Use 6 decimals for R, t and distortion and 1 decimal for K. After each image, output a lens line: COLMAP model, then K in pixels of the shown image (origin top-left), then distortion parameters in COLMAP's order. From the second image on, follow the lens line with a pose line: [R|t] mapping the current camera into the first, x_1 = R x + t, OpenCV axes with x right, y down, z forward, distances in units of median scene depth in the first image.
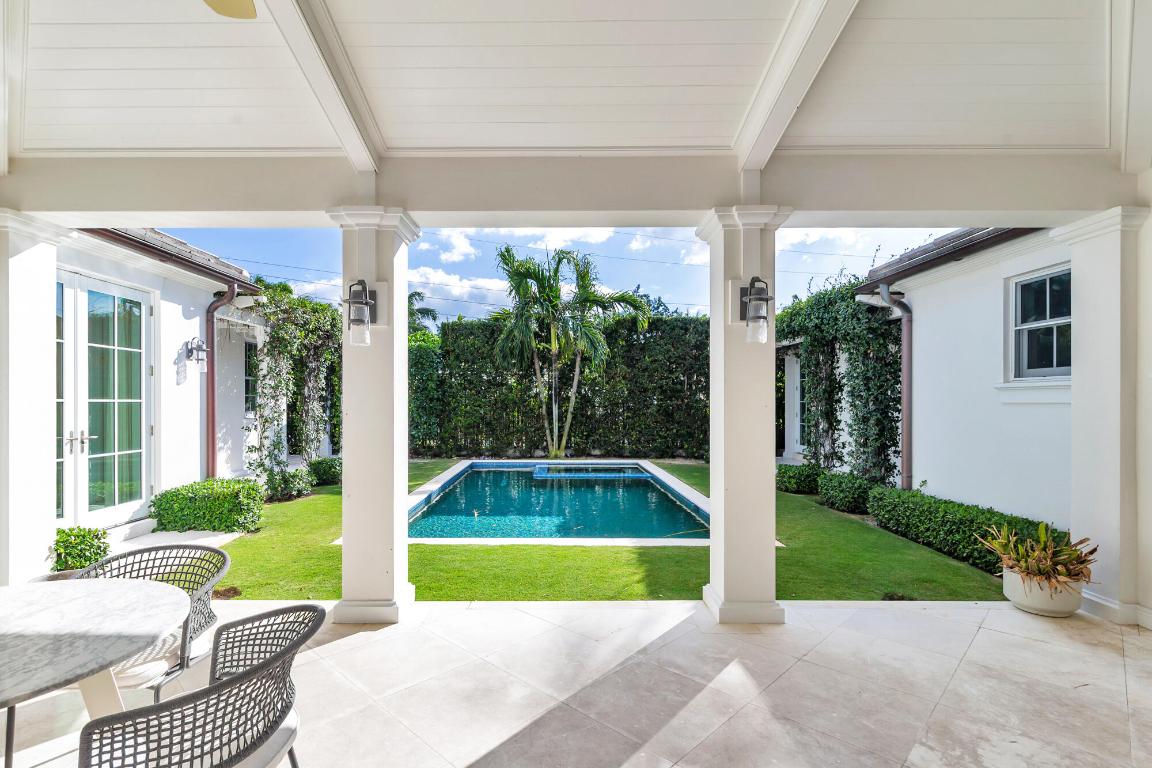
lens RADIAL K [[543.6, 0, 573.8], [0, 543.6, 403.6], [0, 0, 1]] dist [0.001927, -0.000417]
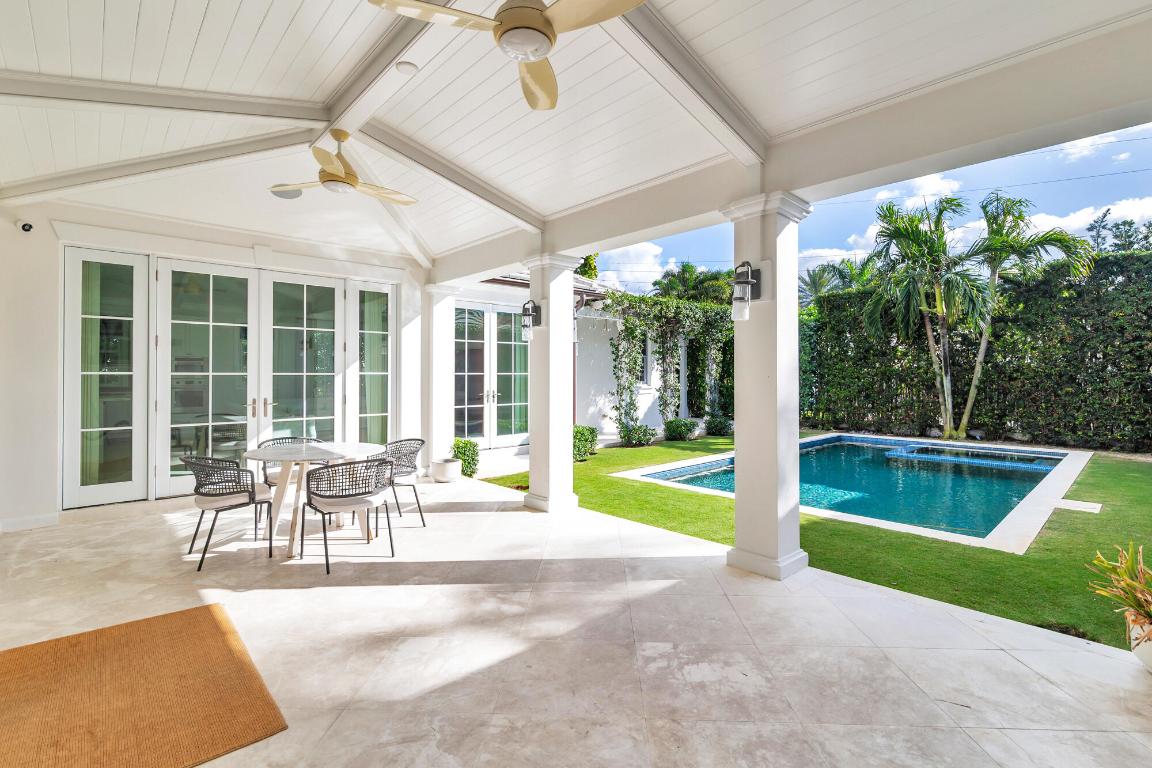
lens RADIAL K [[528.8, 0, 576.0], [0, 528.8, 384.0], [0, 0, 1]] dist [-0.000851, -0.000485]
pose [[0.684040, 0.011098, -0.729360, 0.169609], [0.001021, 0.999869, 0.016171, -0.000375], [0.729444, -0.011806, 0.683939, -0.000666]]
